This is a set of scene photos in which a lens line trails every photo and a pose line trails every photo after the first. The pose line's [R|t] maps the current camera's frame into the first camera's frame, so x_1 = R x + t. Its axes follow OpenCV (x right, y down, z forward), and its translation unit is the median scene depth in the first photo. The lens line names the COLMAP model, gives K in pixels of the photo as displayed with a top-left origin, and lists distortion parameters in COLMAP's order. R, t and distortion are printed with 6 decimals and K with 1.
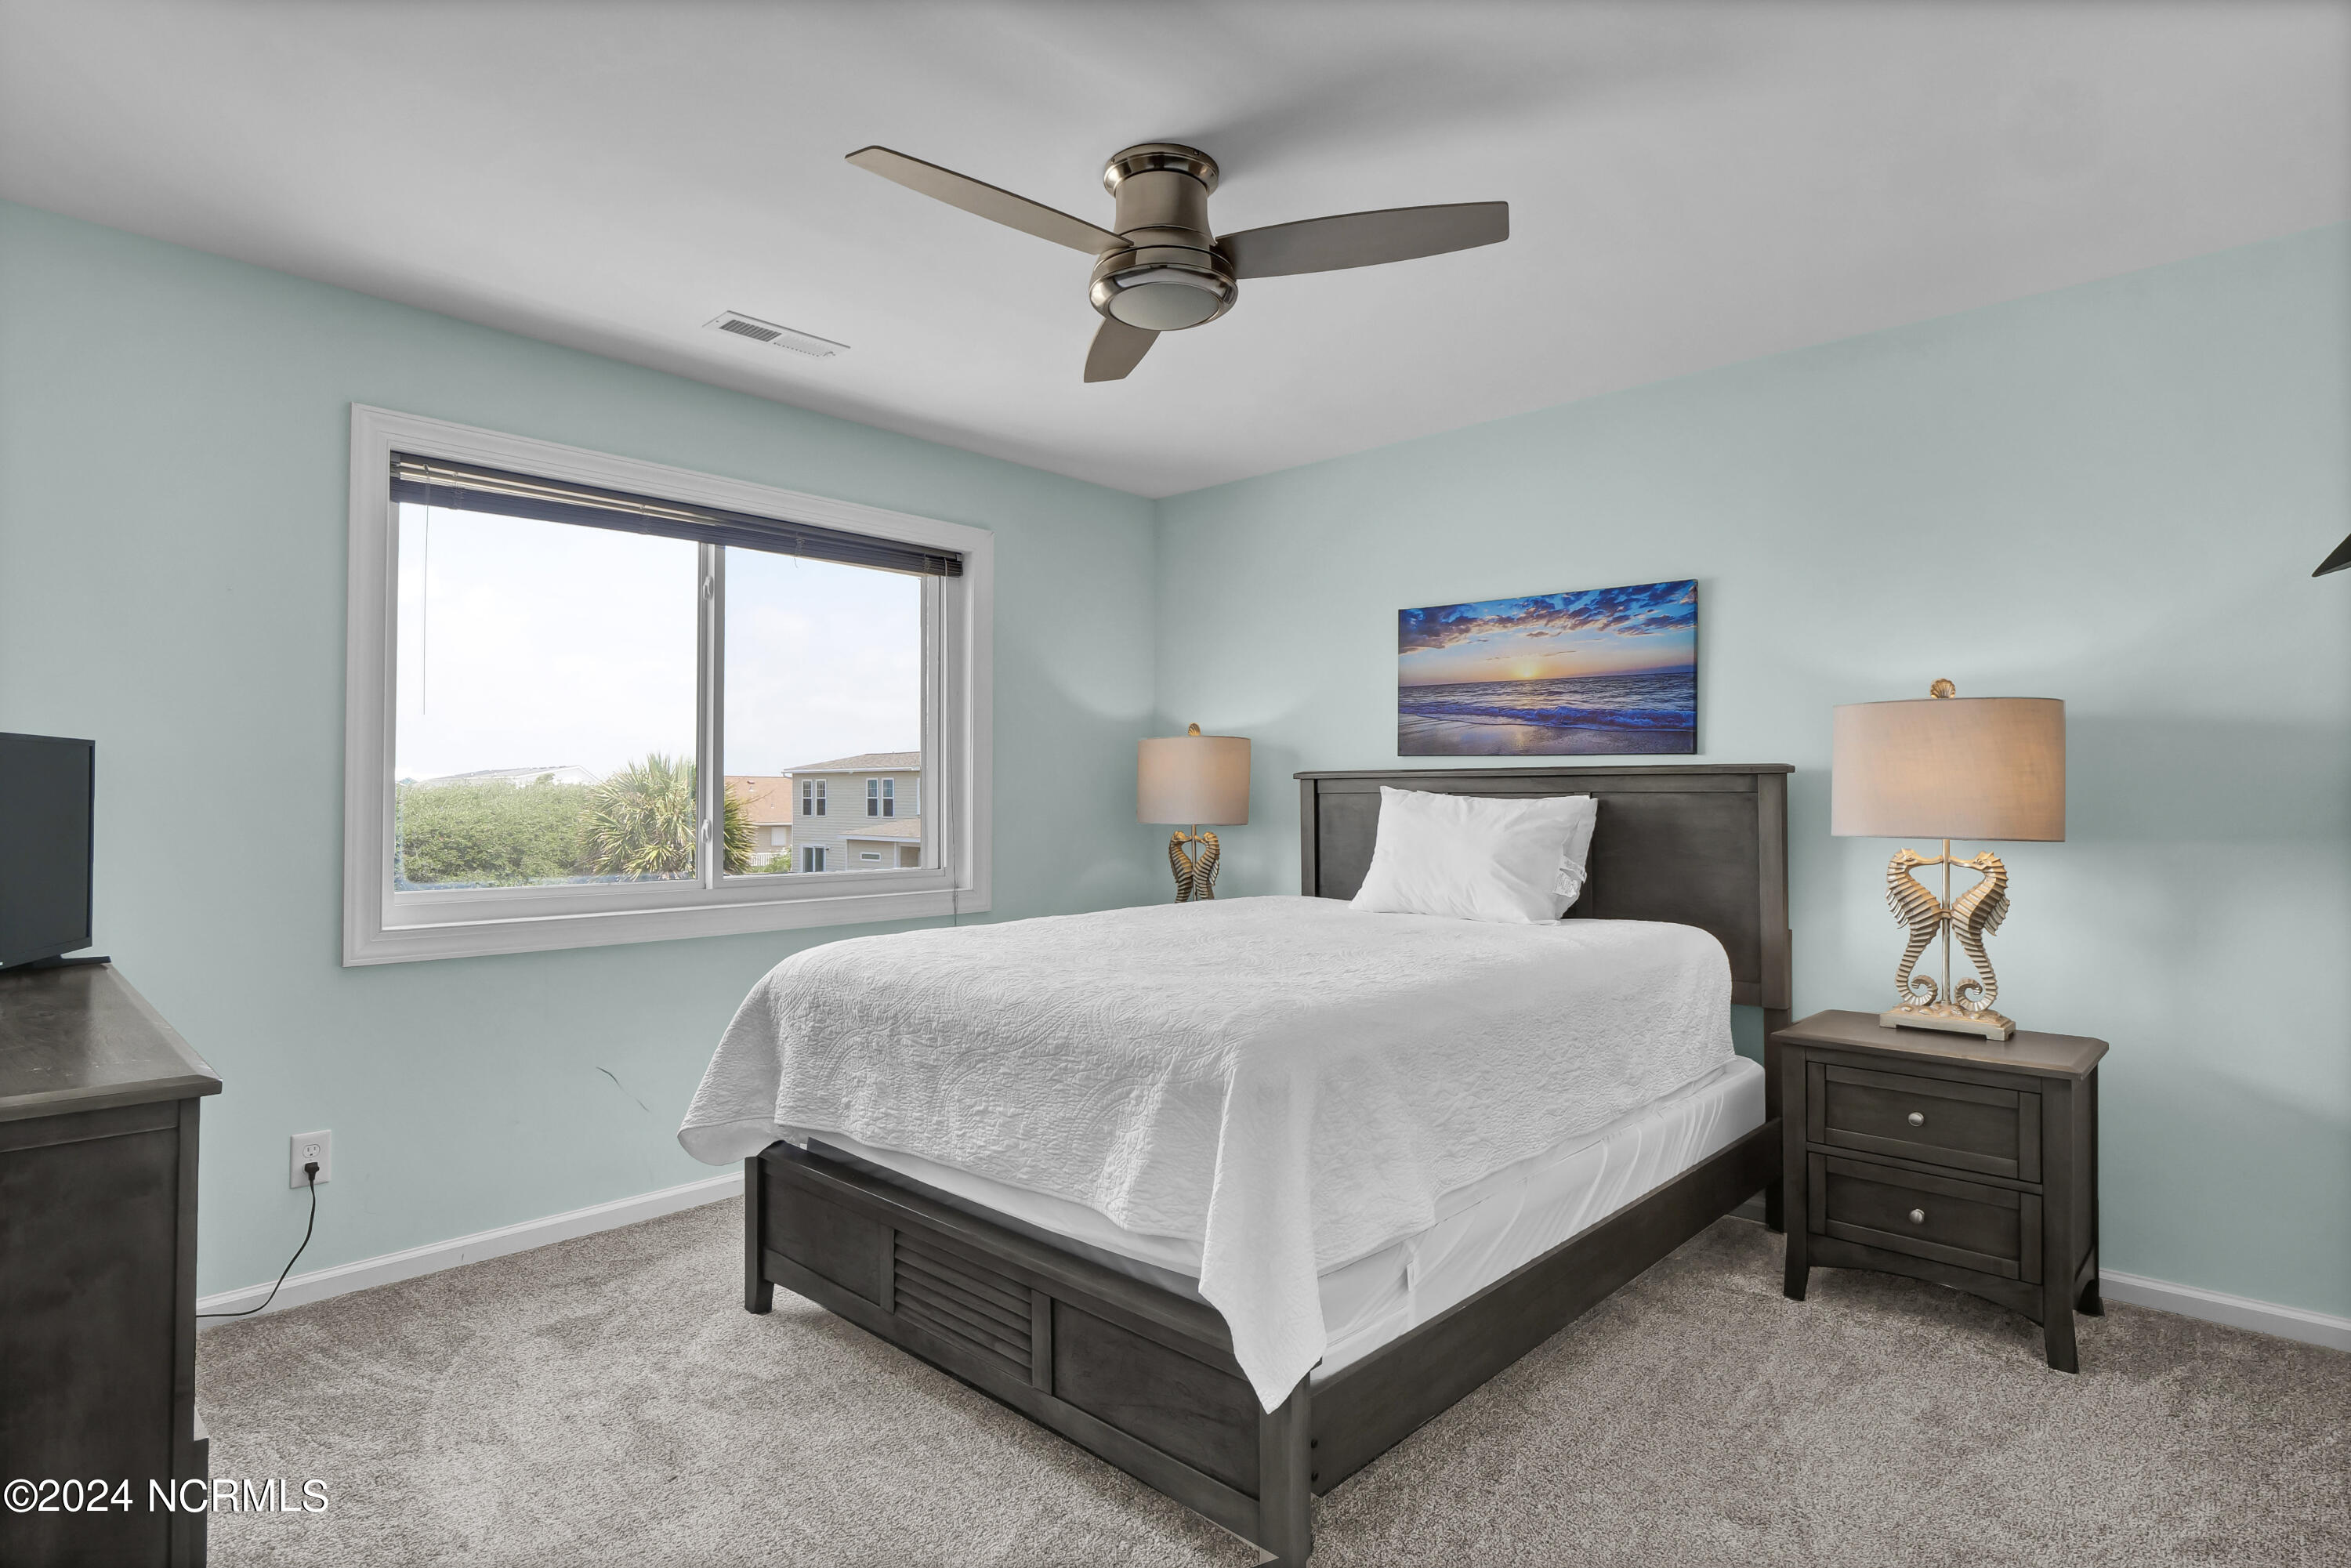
lens RADIAL K [[1209.6, 0, 1178.6], [0, 1209.6, 791.3], [0, 0, 1]] dist [-0.015682, -0.000269]
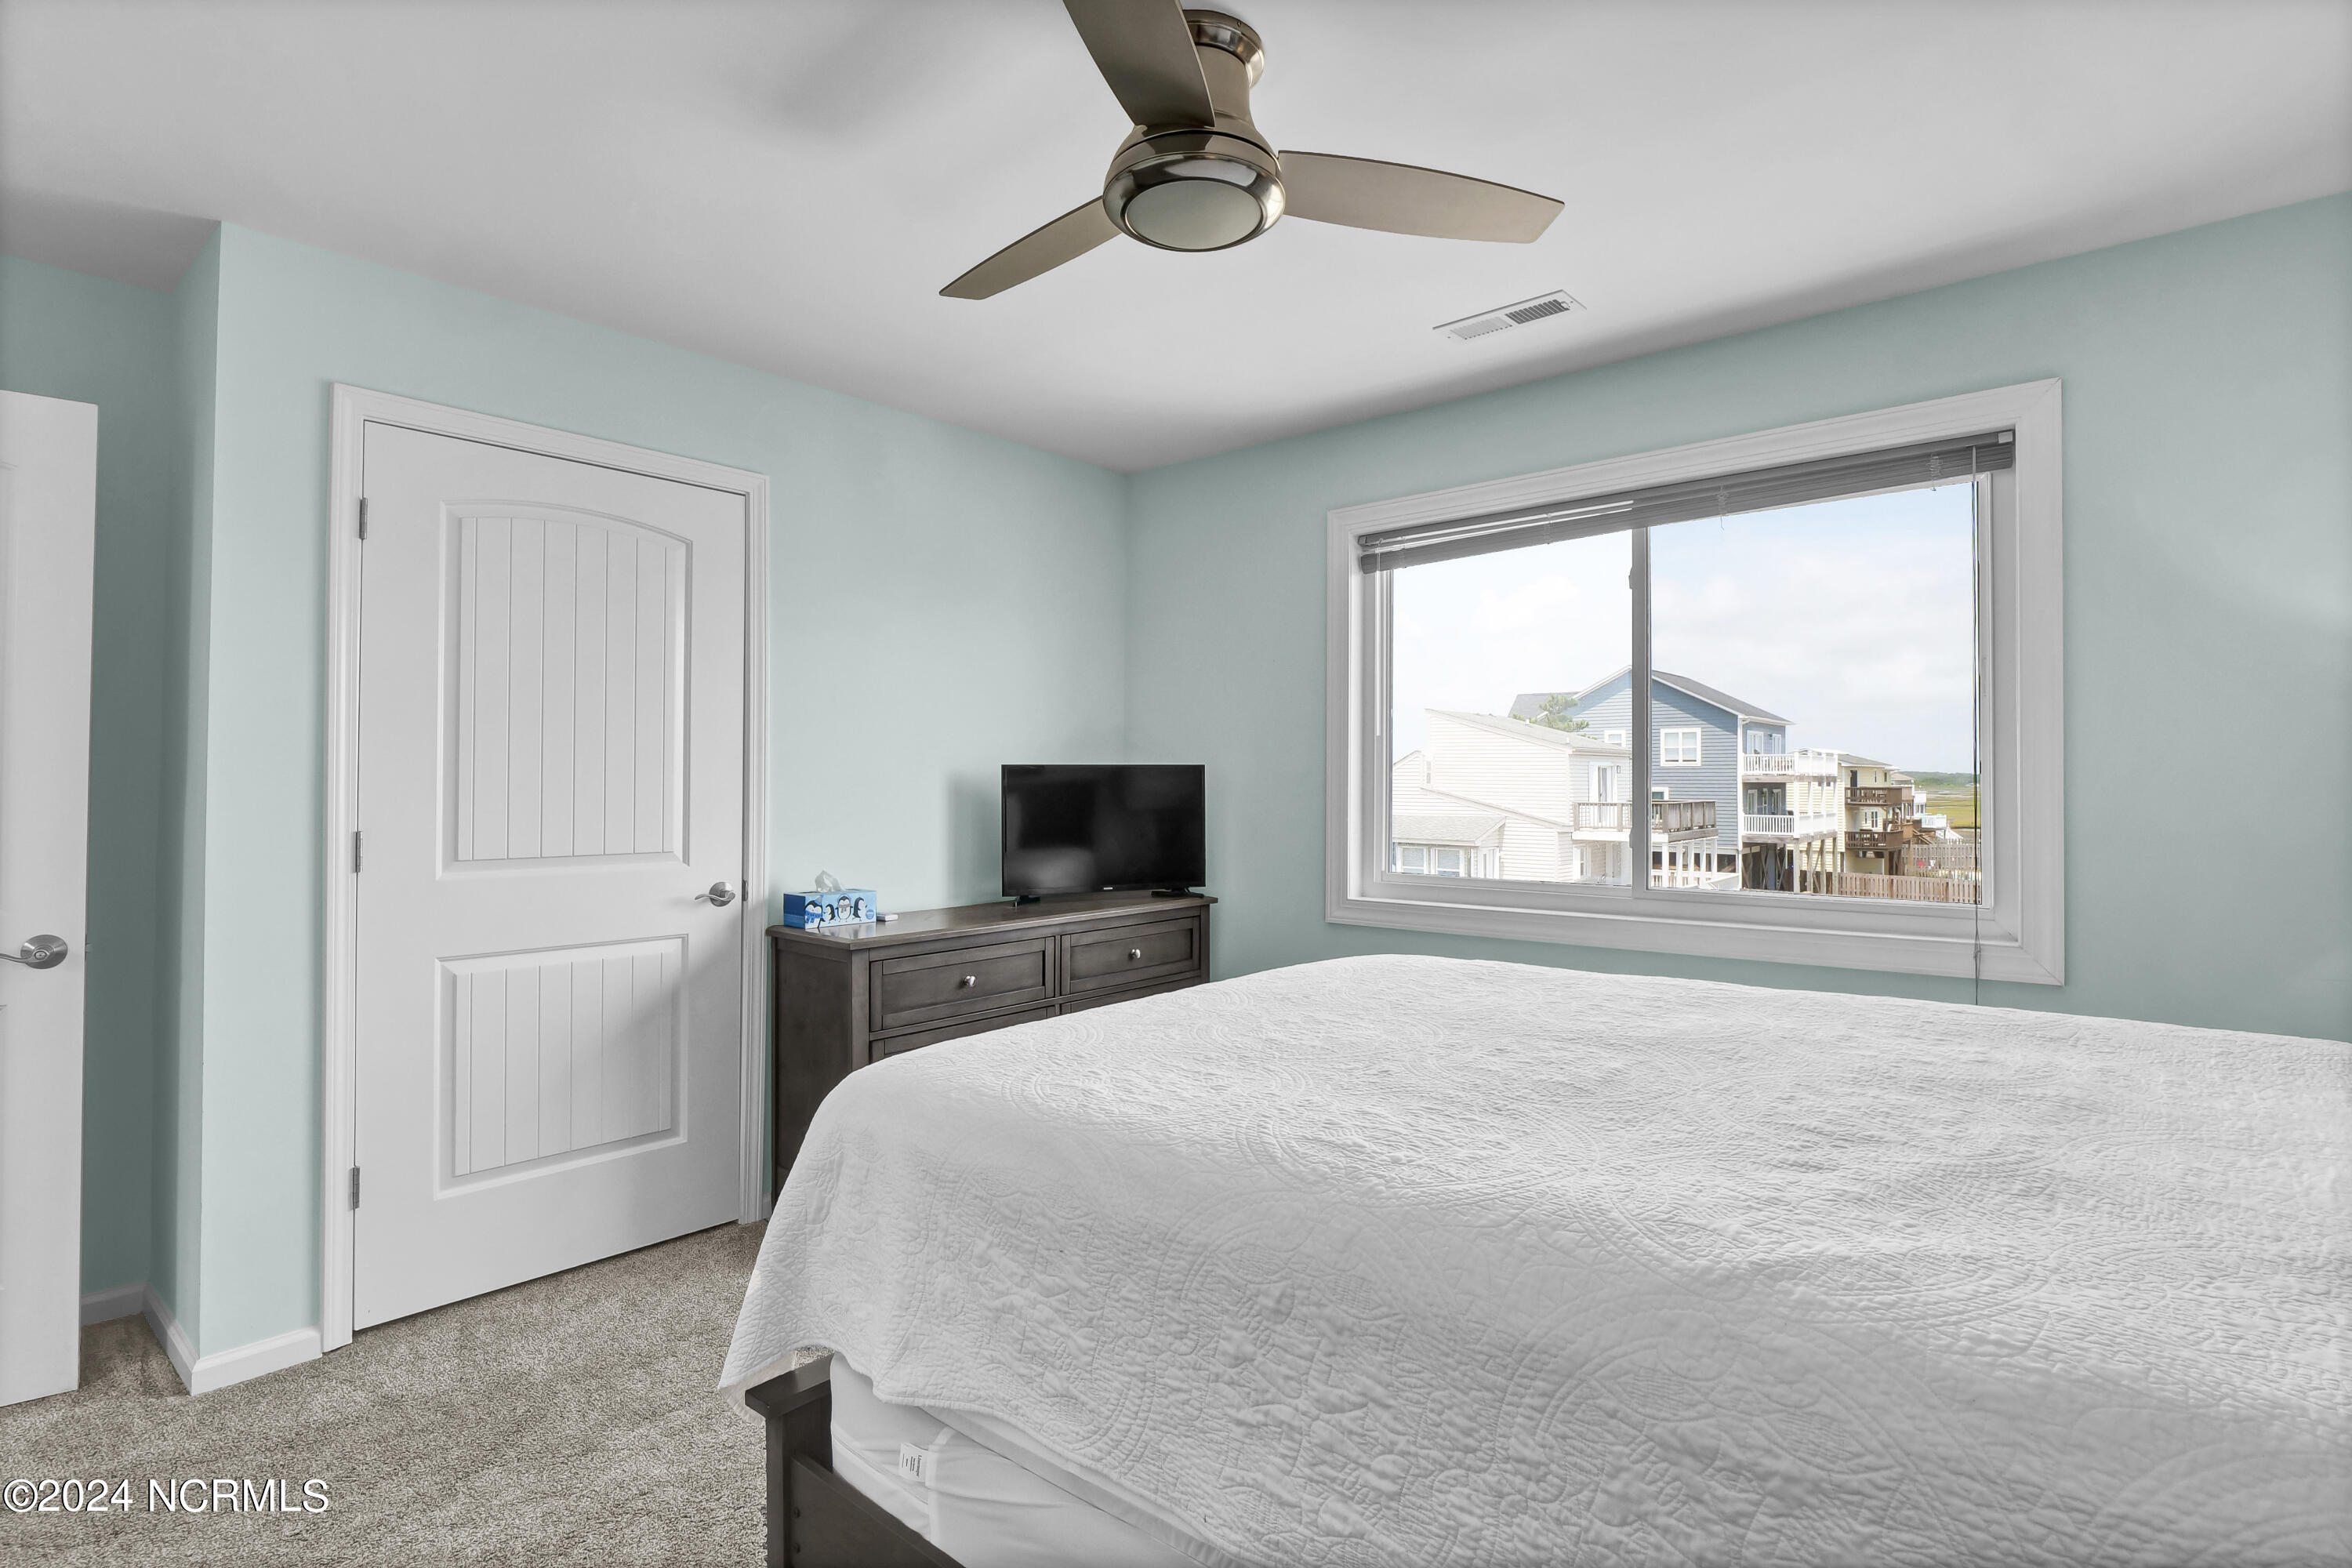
lens RADIAL K [[1172.8, 0, 1194.0], [0, 1172.8, 781.2], [0, 0, 1]] dist [-0.013639, -0.001438]
pose [[0.039766, -0.003233, -0.999204, 0.694945], [0.008833, 0.999957, -0.002884, -0.014169], [0.999170, -0.008711, 0.039792, 0.861340]]
